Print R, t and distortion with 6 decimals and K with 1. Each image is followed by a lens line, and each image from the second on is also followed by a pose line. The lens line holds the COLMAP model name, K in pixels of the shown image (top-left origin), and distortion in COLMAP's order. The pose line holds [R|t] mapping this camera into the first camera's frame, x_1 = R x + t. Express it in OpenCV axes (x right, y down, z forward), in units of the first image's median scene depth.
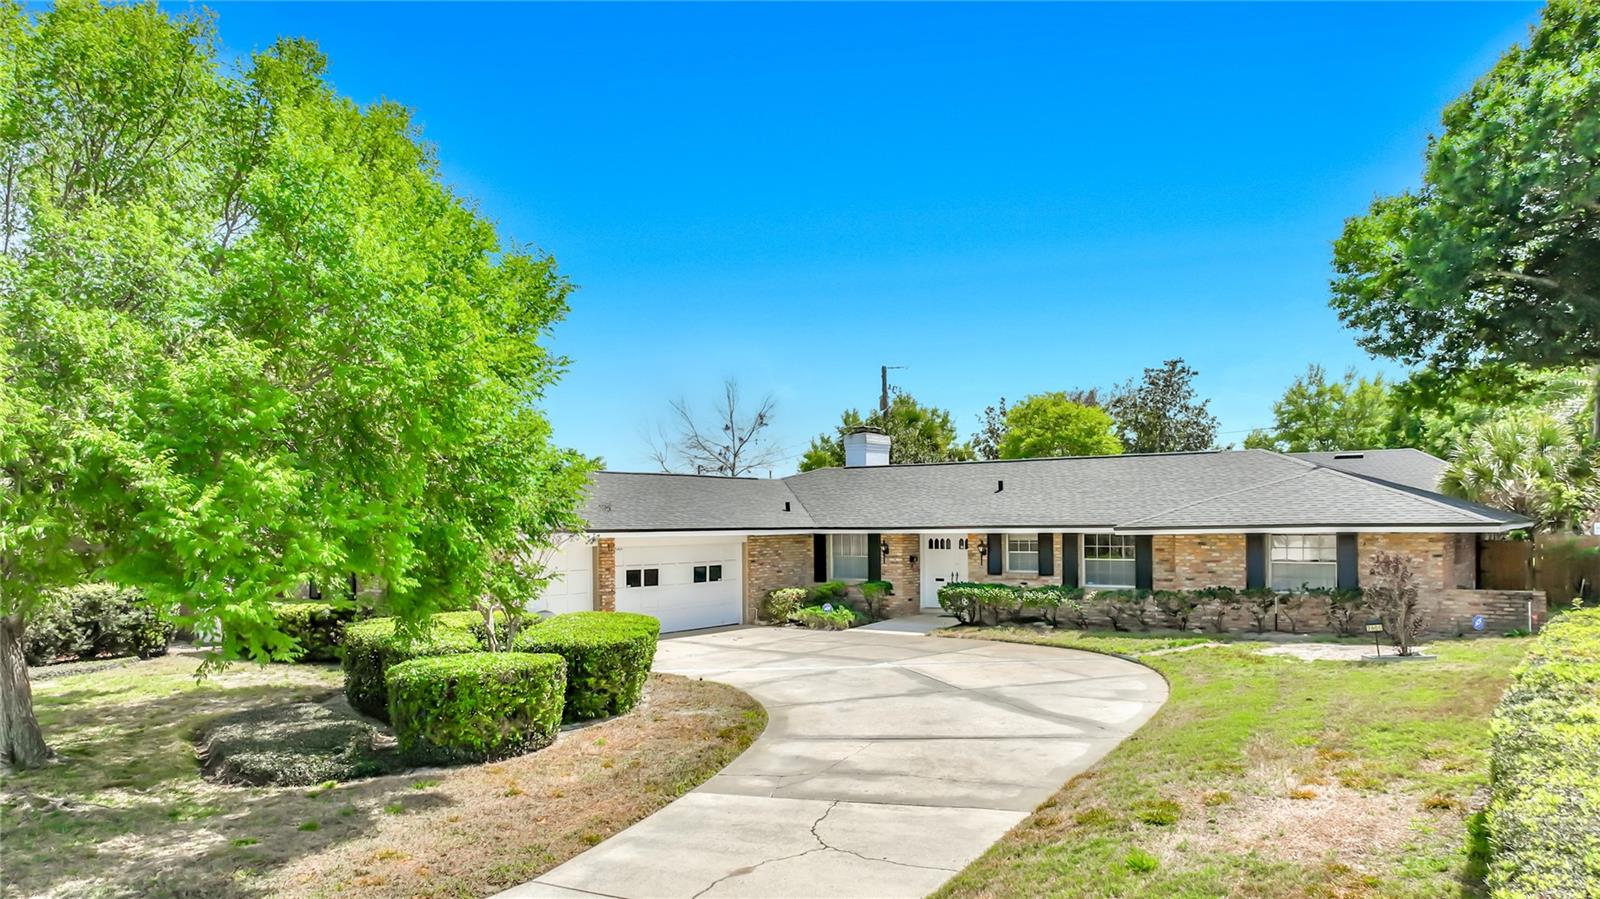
lens RADIAL K [[1125.9, 0, 795.0], [0, 1125.9, 516.0], [0, 0, 1]] dist [0.010336, 0.003027]
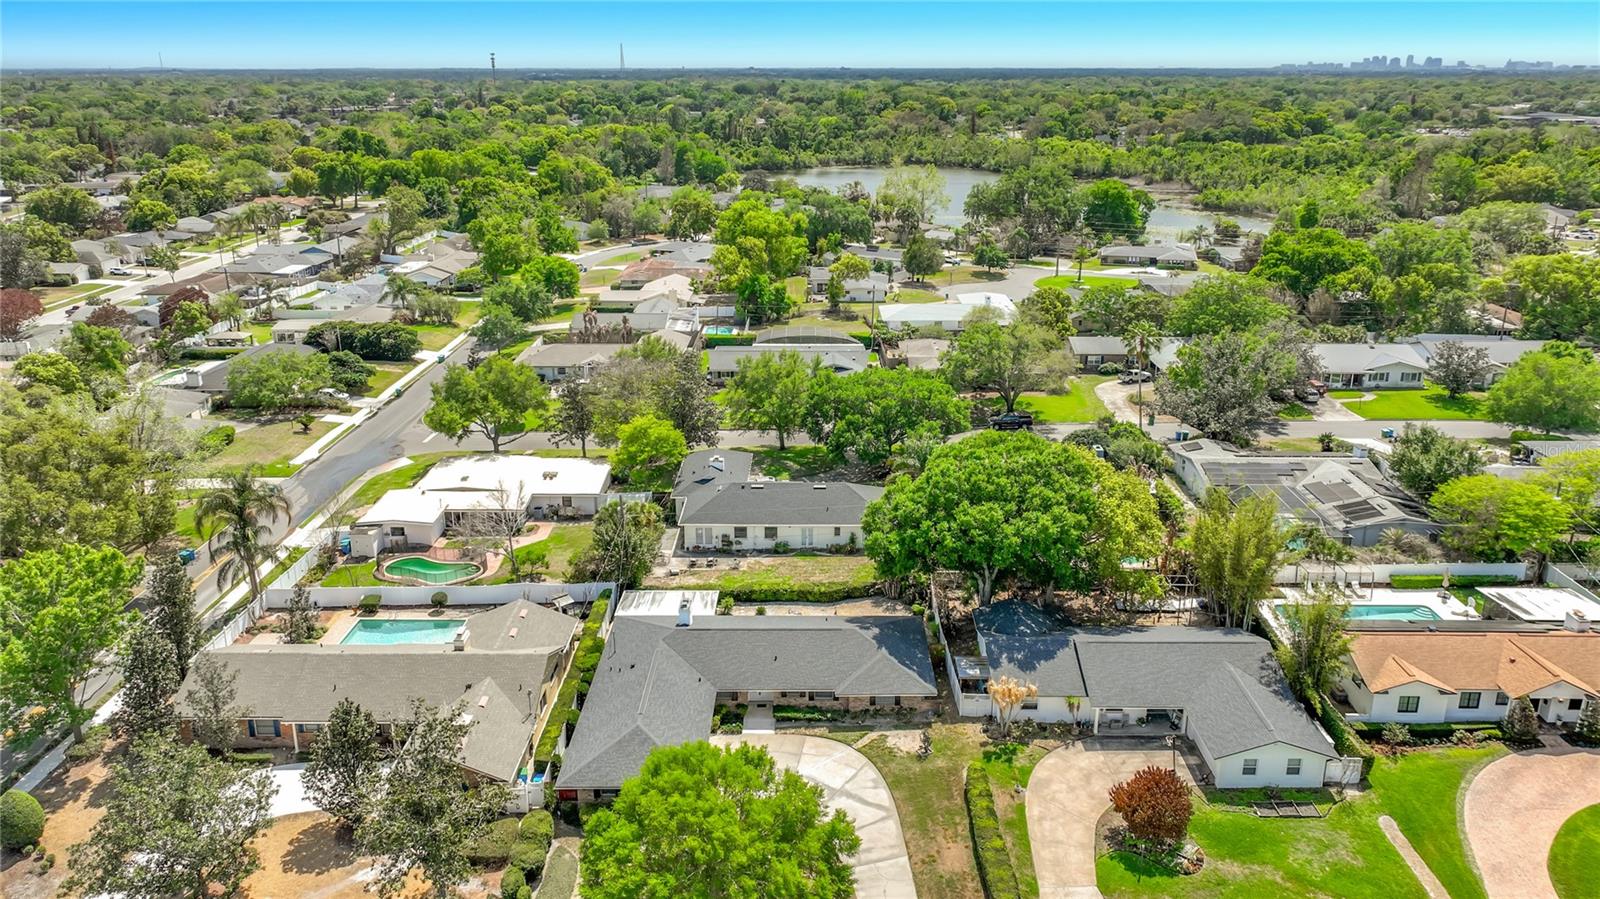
lens RADIAL K [[1125.9, 0, 804.6], [0, 1125.9, 445.3], [0, 0, 1]] dist [0.010336, 0.003027]
pose [[0.814624, -0.182655, 0.550478, -1.235225], [-0.007012, 0.945944, 0.324253, -1.478206], [-0.579948, -0.268004, 0.769308, -1.061261]]
